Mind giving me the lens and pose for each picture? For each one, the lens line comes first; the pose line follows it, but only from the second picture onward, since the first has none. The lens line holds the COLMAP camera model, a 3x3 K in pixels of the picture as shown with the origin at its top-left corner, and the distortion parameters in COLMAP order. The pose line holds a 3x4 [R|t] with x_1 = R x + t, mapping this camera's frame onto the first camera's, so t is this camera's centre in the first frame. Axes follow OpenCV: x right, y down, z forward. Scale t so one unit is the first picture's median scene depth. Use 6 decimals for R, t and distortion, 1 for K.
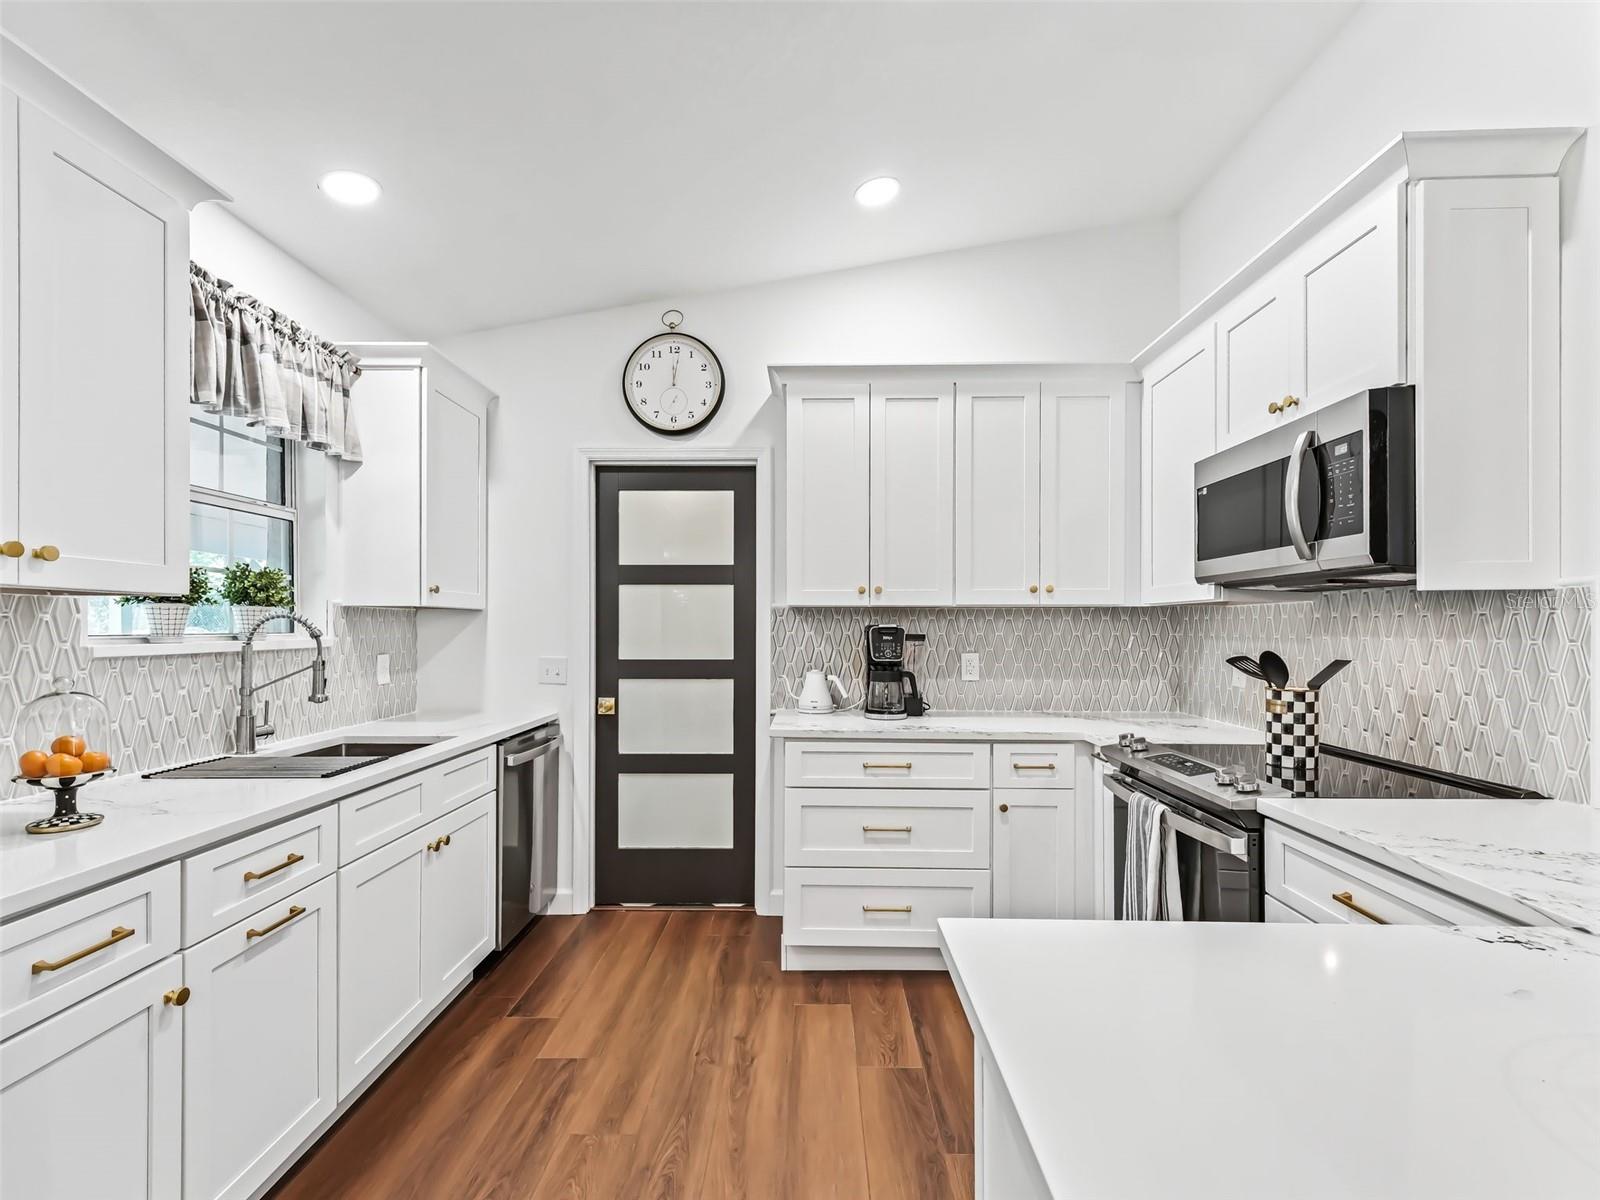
lens RADIAL K [[741.6, 0, 800.0], [0, 741.6, 628.5], [0, 0, 1]] dist [0.011994, -0.003023]
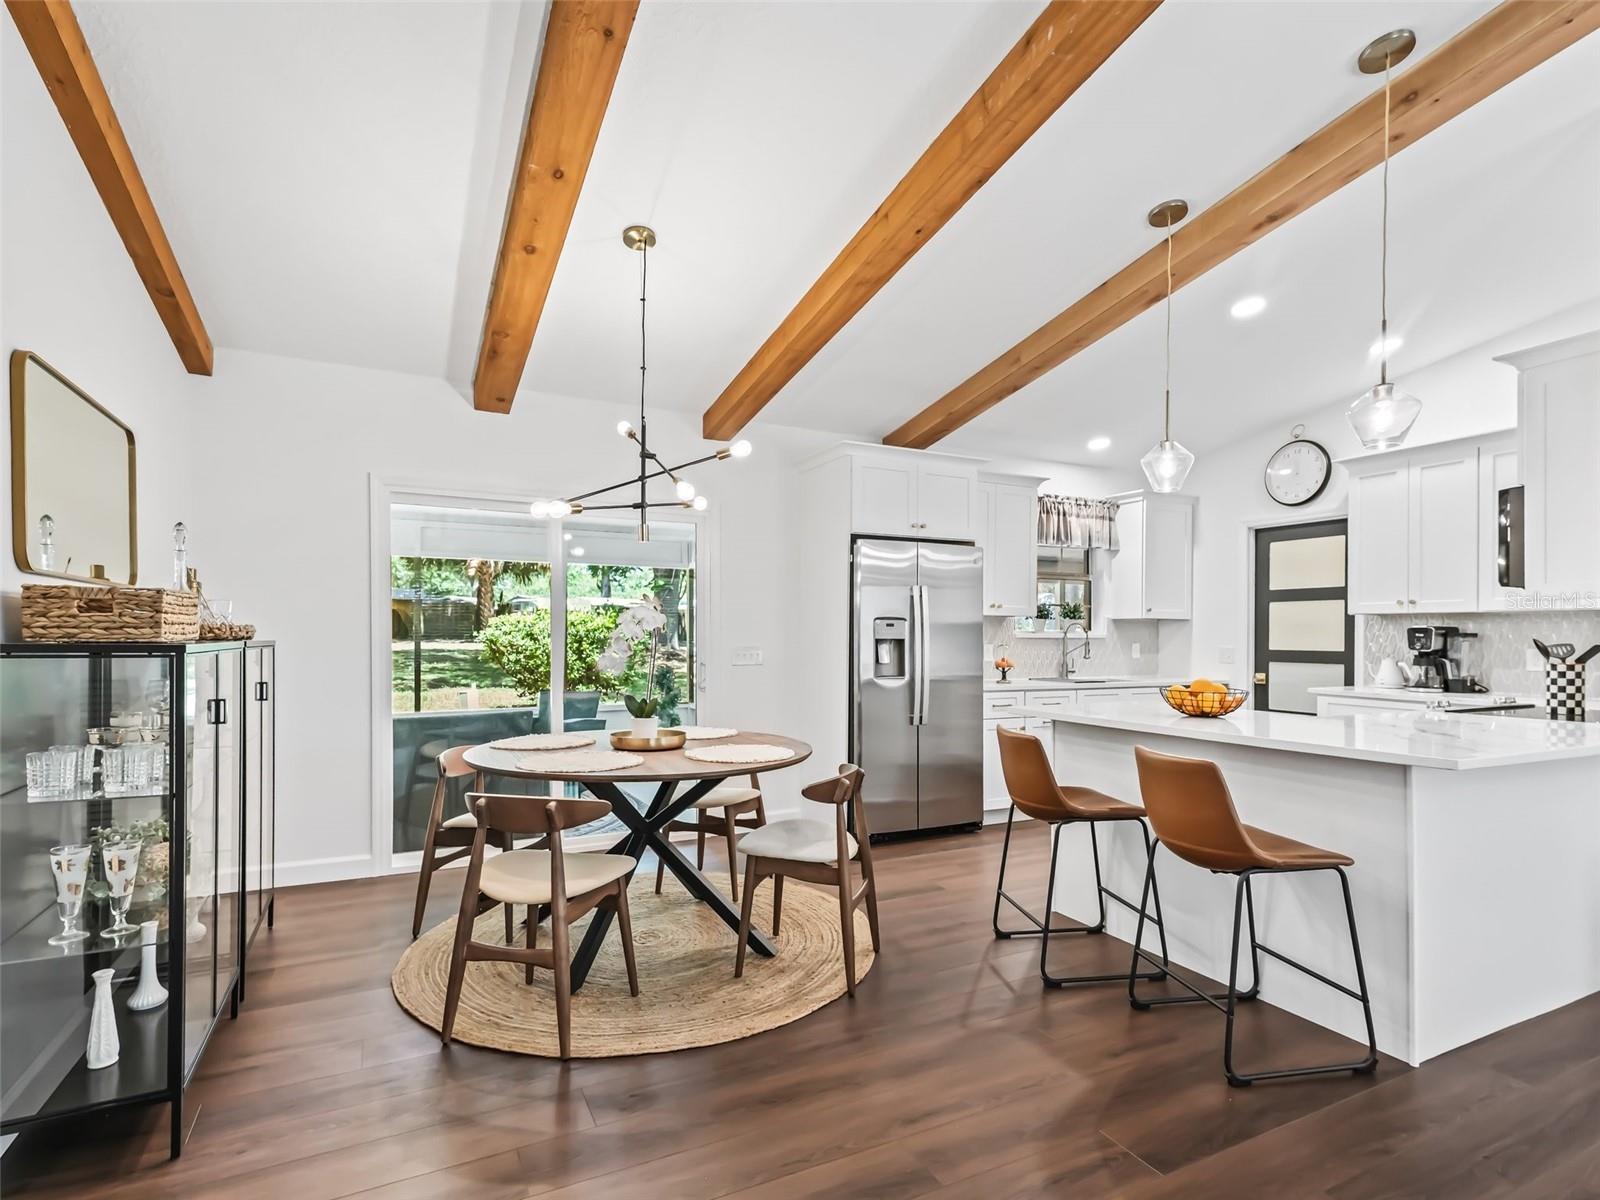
lens RADIAL K [[821.7, 0, 799.3], [0, 821.7, 632.5], [0, 0, 1]] dist [0.003312, -0.000291]
pose [[0.457176, -0.001764, -0.889374, 1.120008], [-0.009067, 0.999937, -0.006644, 0.033877], [0.889330, 0.011102, 0.457131, -0.904093]]
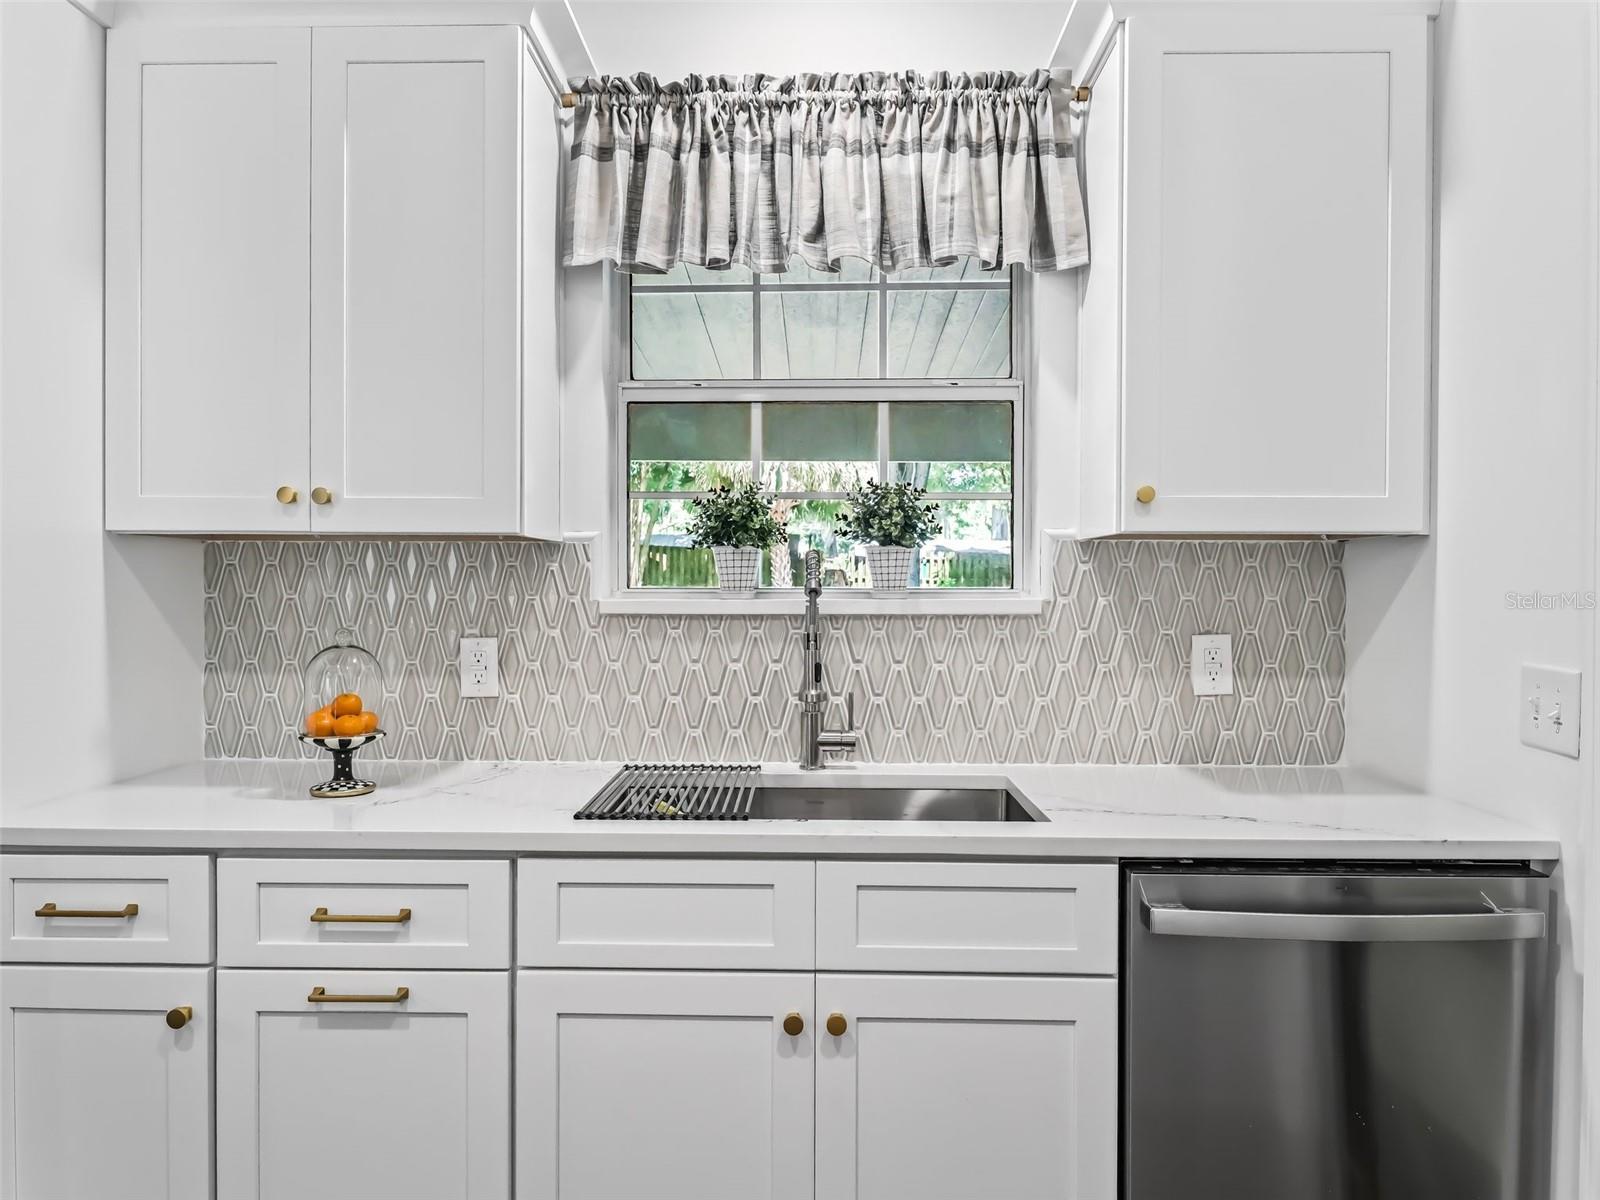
lens RADIAL K [[1069.4, 0, 797.1], [0, 1069.4, 589.6], [0, 0, 1]] dist [0.011060, -0.002817]
pose [[-0.010352, 0.000127, -0.999946, 0.178202], [-0.005604, 0.999984, 0.000185, 0.007203], [0.999931, 0.005606, -0.010352, 0.861197]]
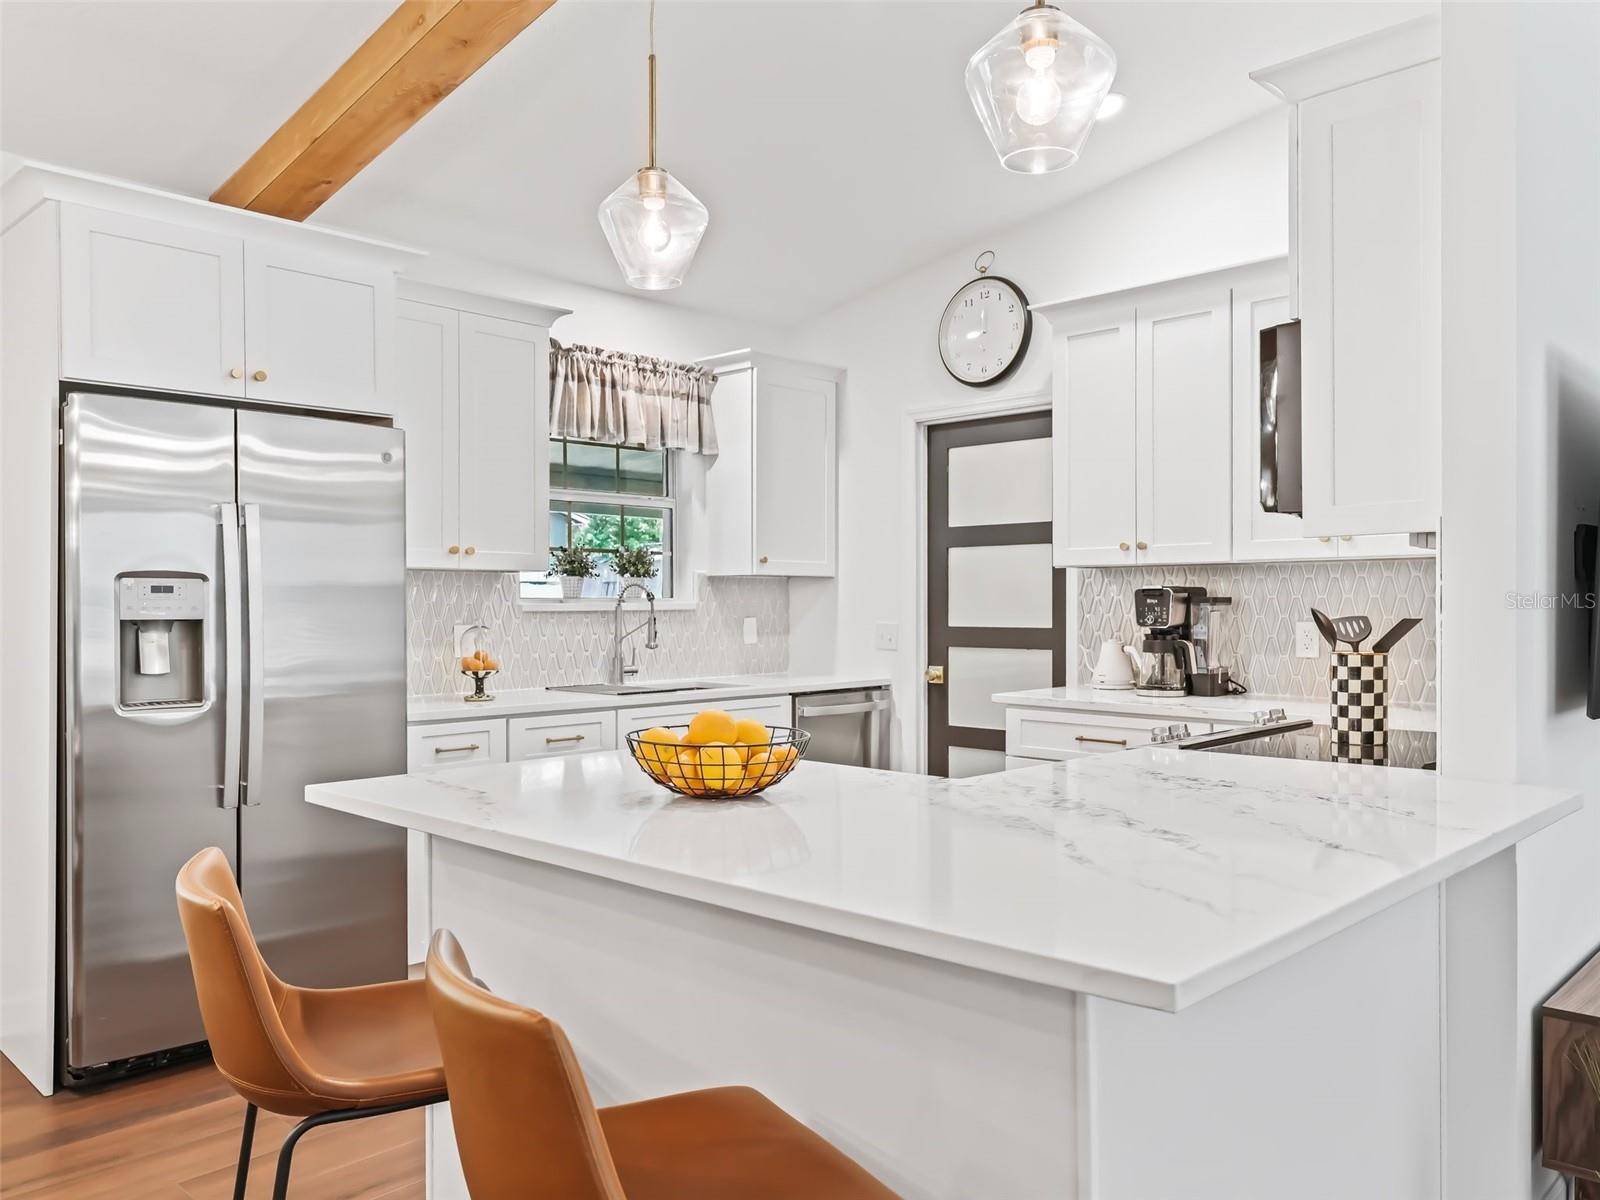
lens RADIAL K [[1207.3, 0, 801.8], [0, 1207.3, 607.1], [0, 0, 1]] dist [0.008914, -0.001237]
pose [[0.731452, -0.001242, -0.681892, 0.880180], [0.001309, 0.999999, -0.000417, 0.022677], [0.681891, -0.000588, 0.731453, -0.339481]]
